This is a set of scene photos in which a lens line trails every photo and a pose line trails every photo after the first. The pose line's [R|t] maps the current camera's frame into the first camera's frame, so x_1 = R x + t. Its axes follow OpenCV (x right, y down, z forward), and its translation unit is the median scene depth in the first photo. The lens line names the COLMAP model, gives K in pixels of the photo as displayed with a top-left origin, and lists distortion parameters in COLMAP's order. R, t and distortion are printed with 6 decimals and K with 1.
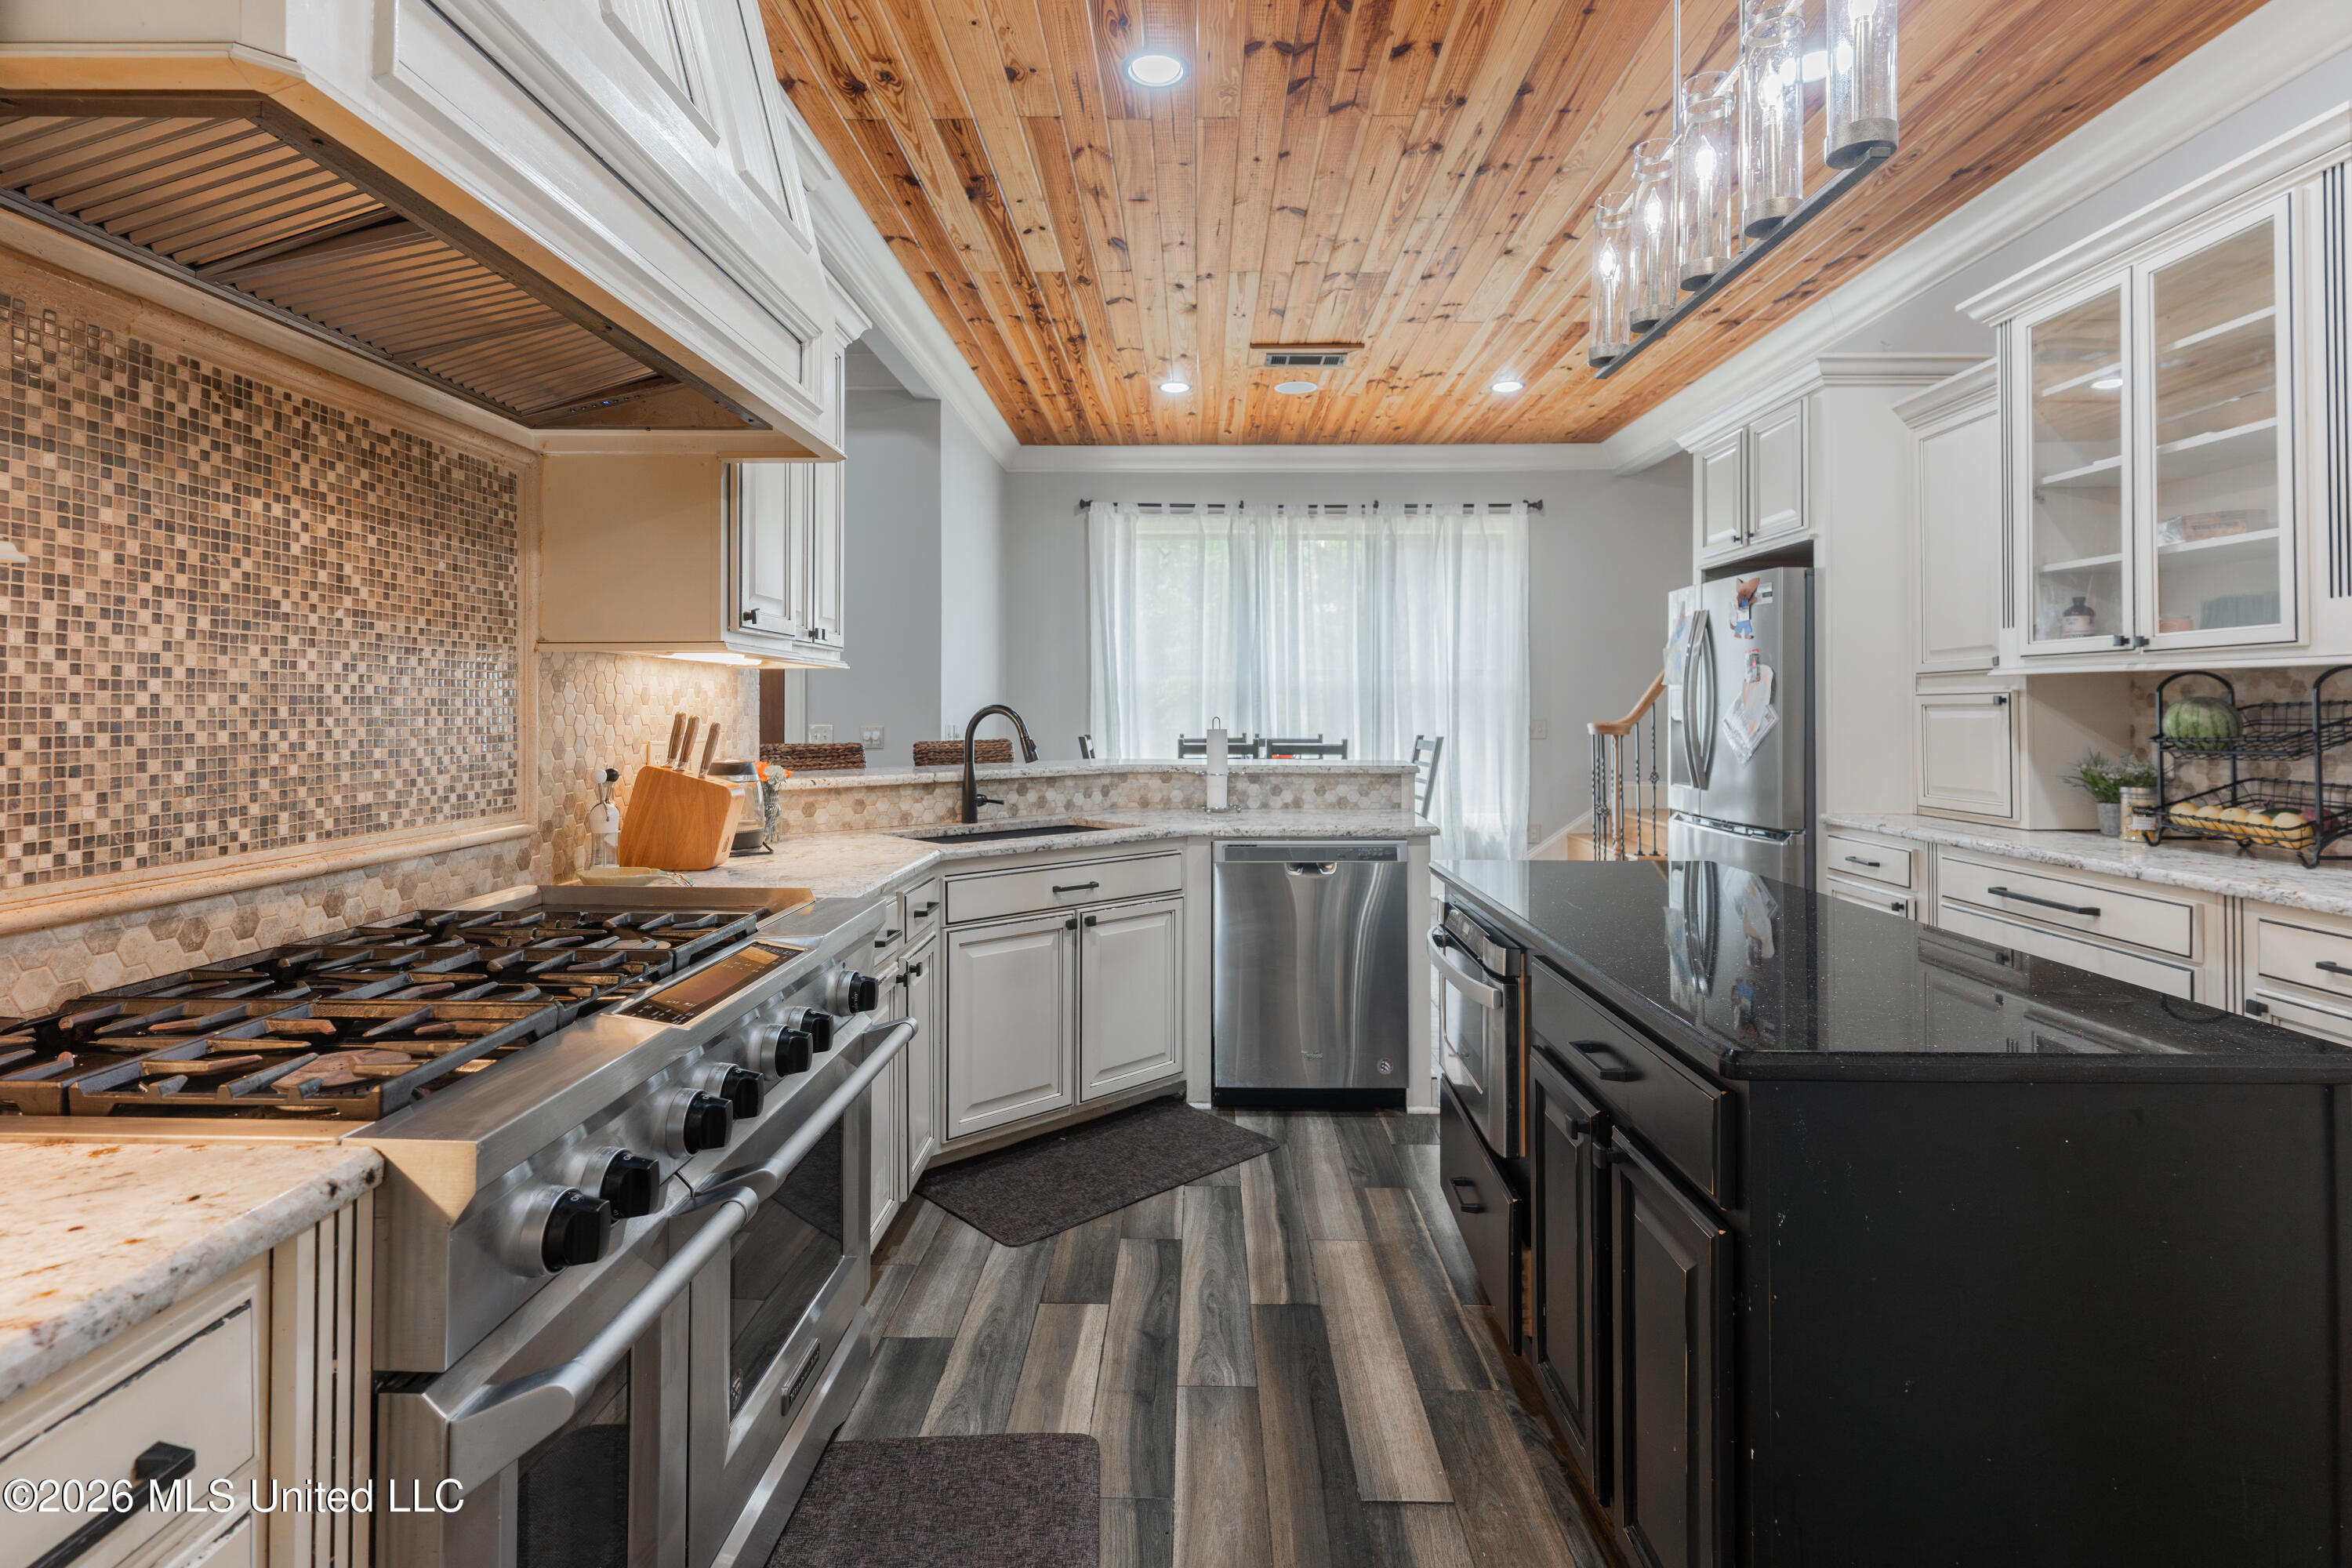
lens RADIAL K [[1138.0, 0, 1189.7], [0, 1138.0, 709.7], [0, 0, 1]] dist [0.001882, 0.000103]
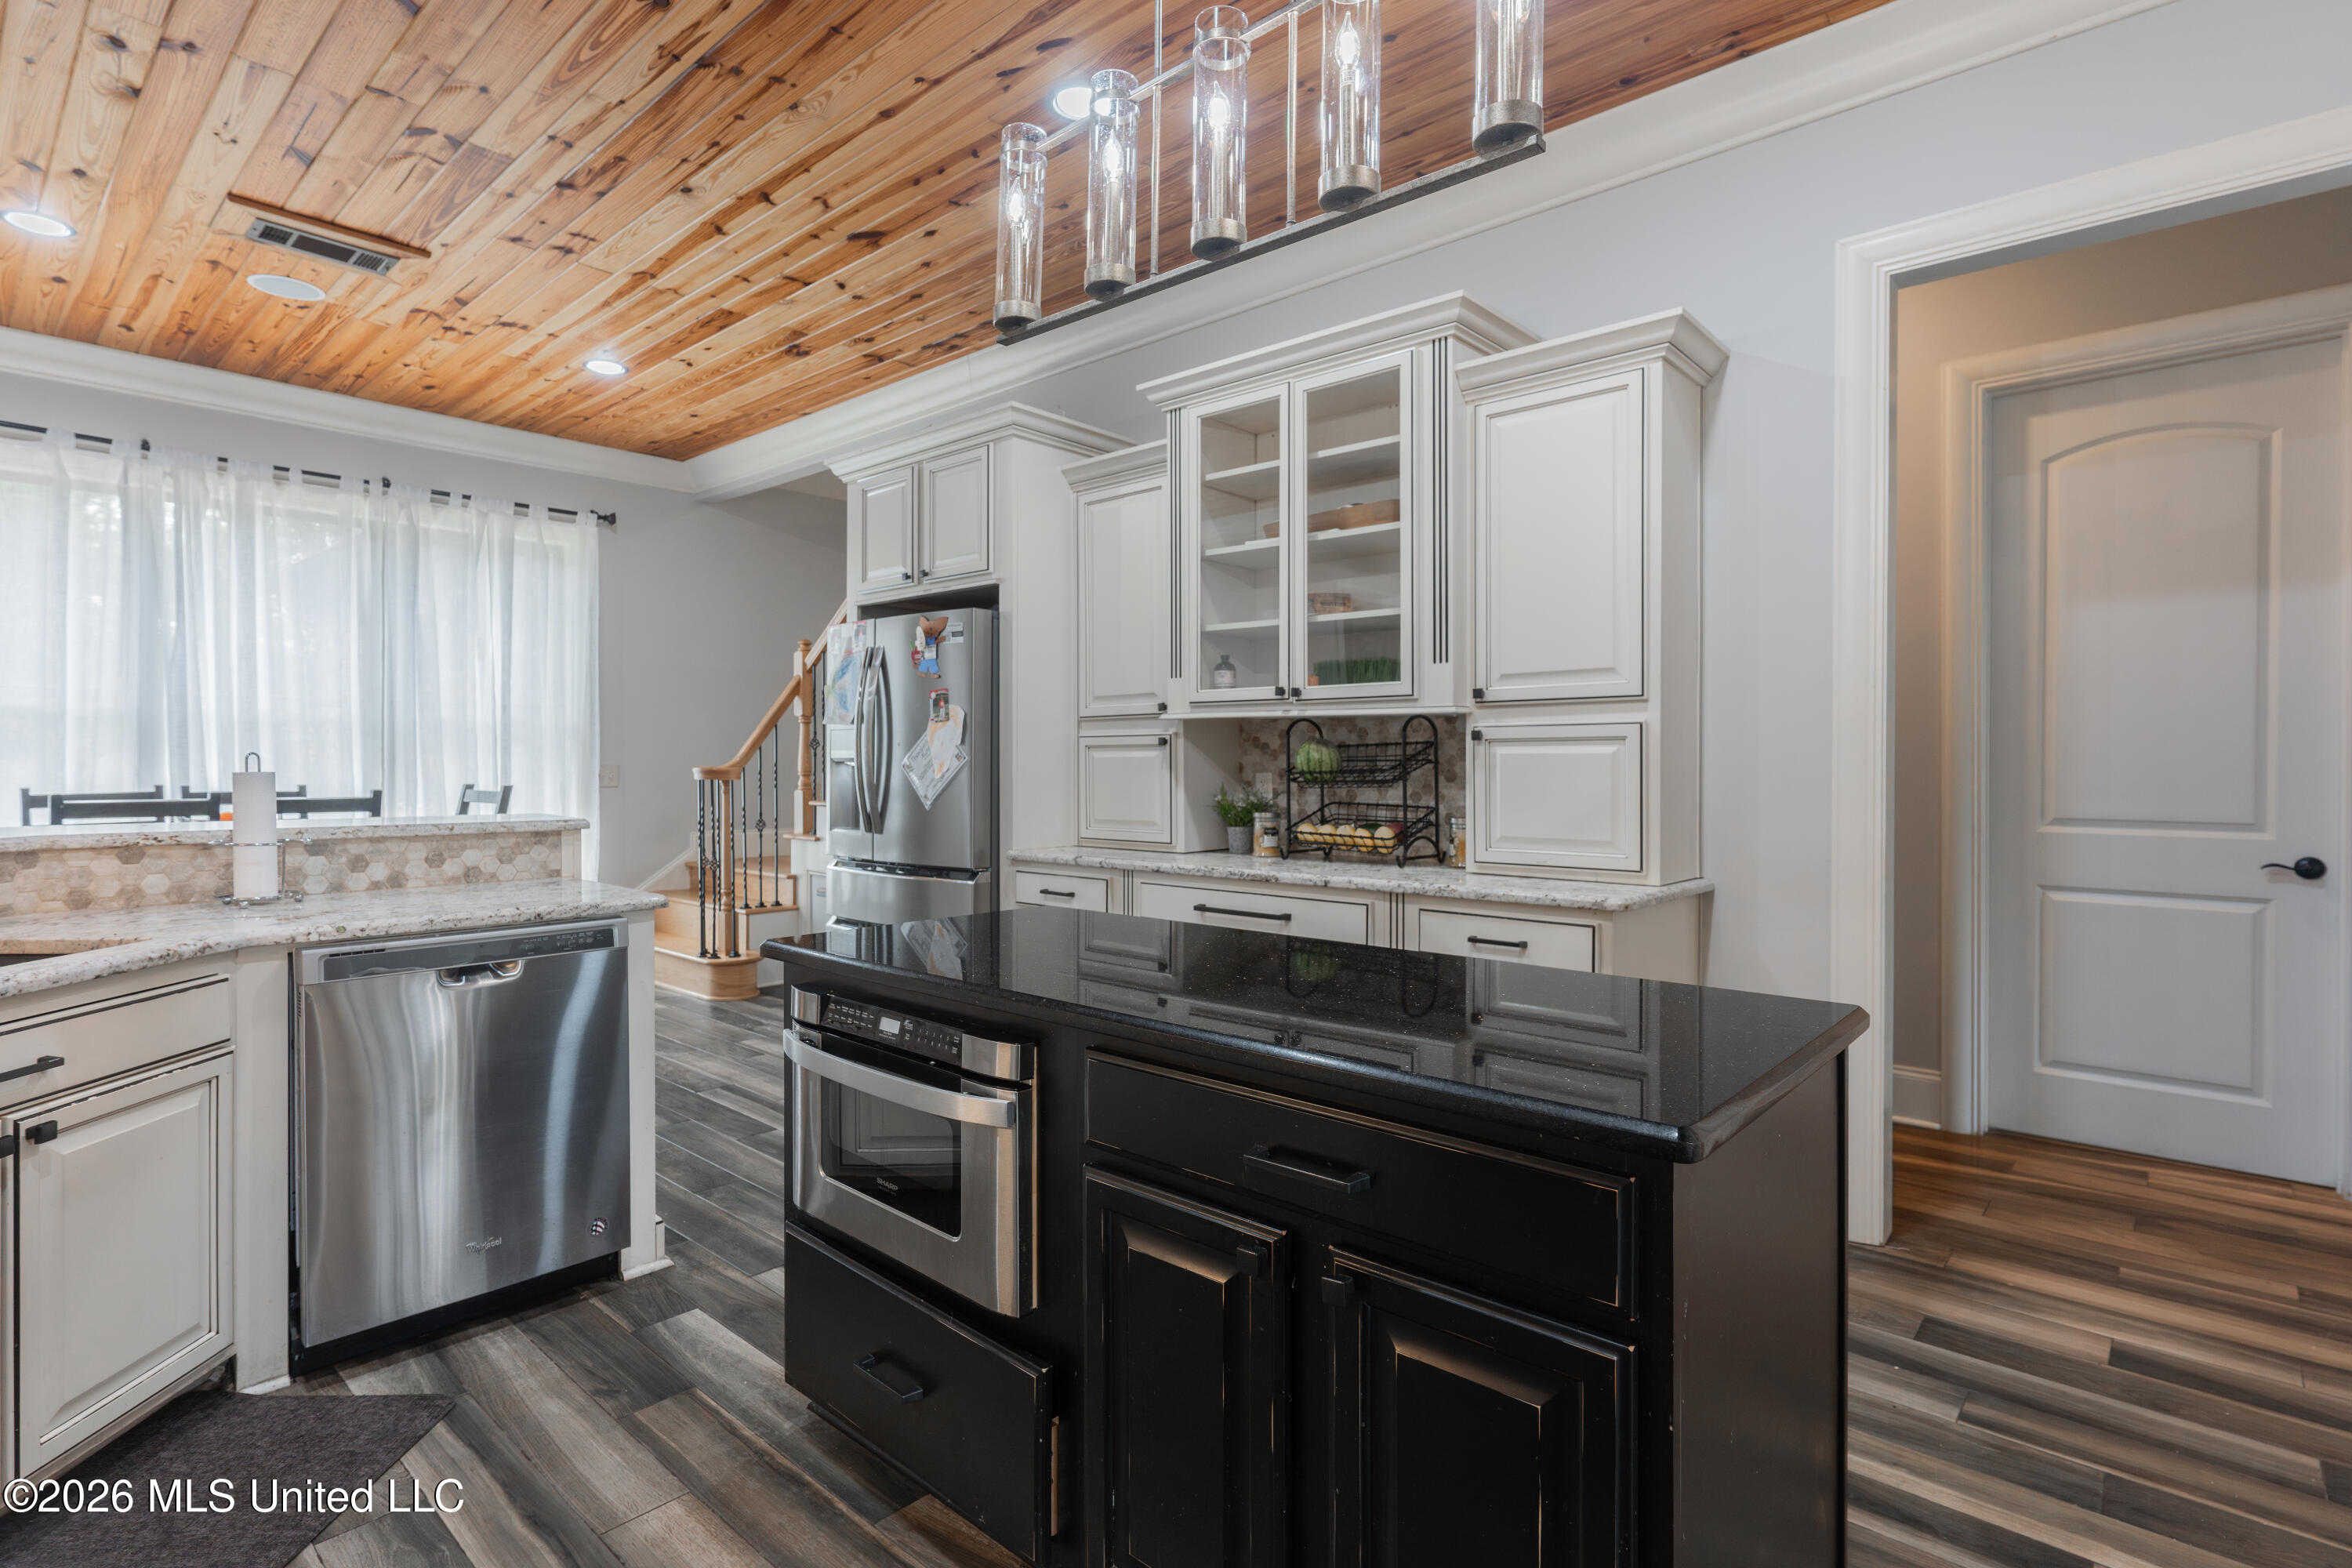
lens RADIAL K [[1111.3, 0, 1158.0], [0, 1111.3, 777.4], [0, 0, 1]] dist [0.000085, 0.000443]
pose [[0.657019, -0.008452, 0.753827, -0.161225], [-0.002119, 0.999912, 0.013058, 0.016103], [-0.753871, -0.010177, 0.656944, 0.327490]]
